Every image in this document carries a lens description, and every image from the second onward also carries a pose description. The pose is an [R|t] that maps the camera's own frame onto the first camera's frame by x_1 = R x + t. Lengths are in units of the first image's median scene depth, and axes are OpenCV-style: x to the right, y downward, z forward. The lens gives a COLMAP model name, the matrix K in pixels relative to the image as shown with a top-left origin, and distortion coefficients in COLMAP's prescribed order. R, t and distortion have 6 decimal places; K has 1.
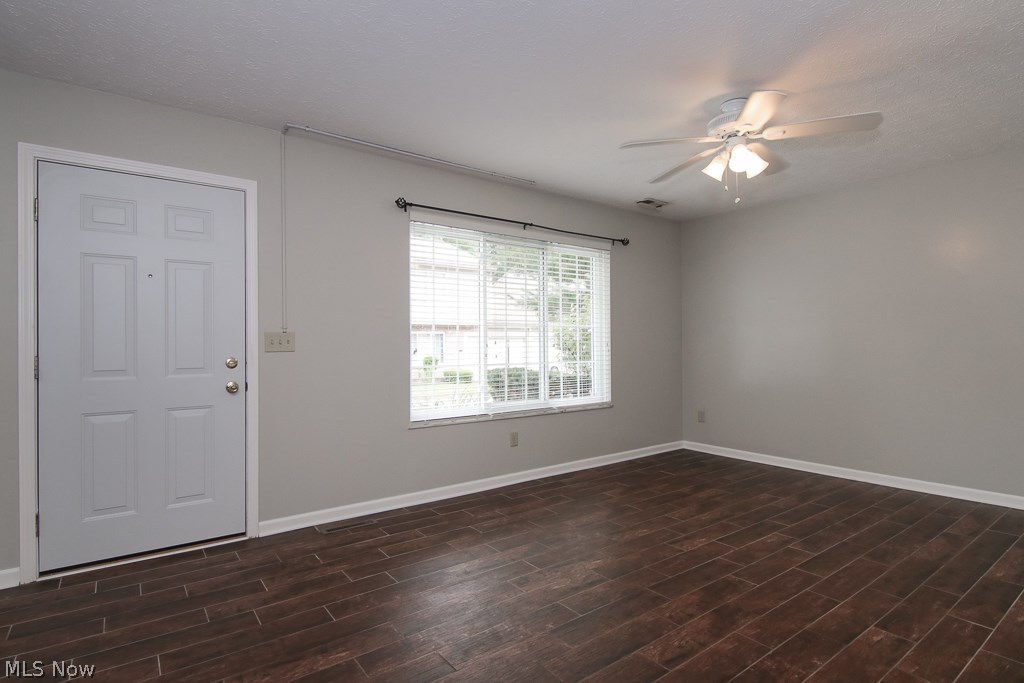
lens RADIAL K [[526.4, 0, 509.6], [0, 526.4, 342.0], [0, 0, 1]] dist [0.003446, -0.001218]
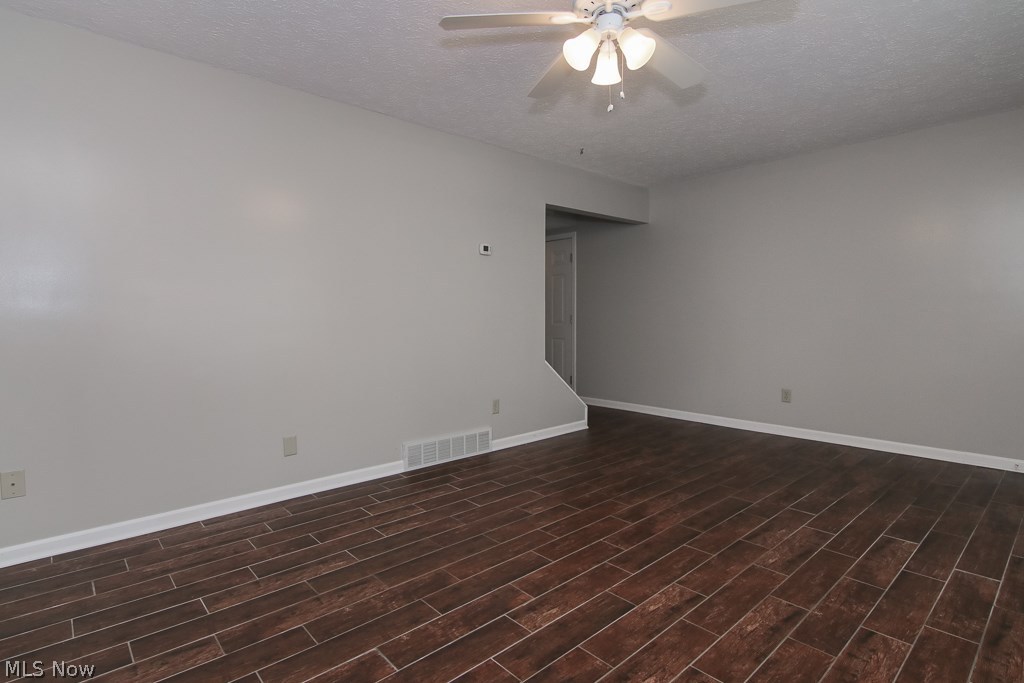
lens RADIAL K [[526.4, 0, 509.6], [0, 526.4, 342.0], [0, 0, 1]] dist [0.003446, -0.001218]
pose [[-0.995975, 0.016015, -0.088188, 0.647330], [0.011440, 0.998574, 0.052140, 0.009825], [0.088897, 0.050921, -0.994738, 1.756174]]
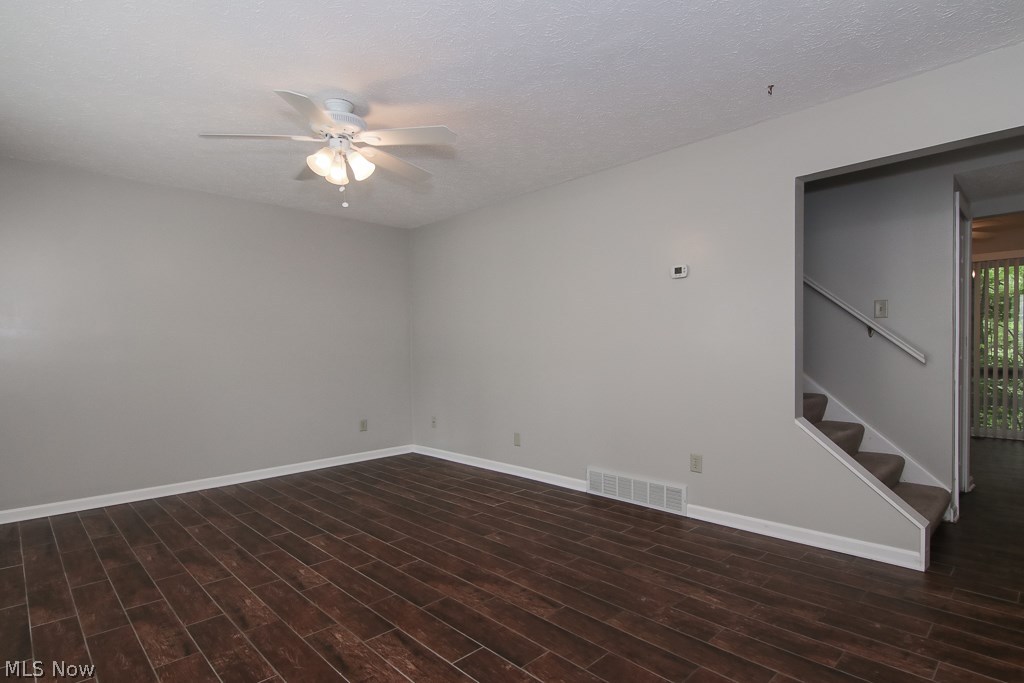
lens RADIAL K [[526.4, 0, 509.6], [0, 526.4, 342.0], [0, 0, 1]] dist [0.003446, -0.001218]
pose [[-0.122598, 0.017133, 0.992309, -0.602030], [0.008520, 0.999832, -0.016210, 0.010766], [-0.992420, 0.006467, -0.122723, 0.826193]]
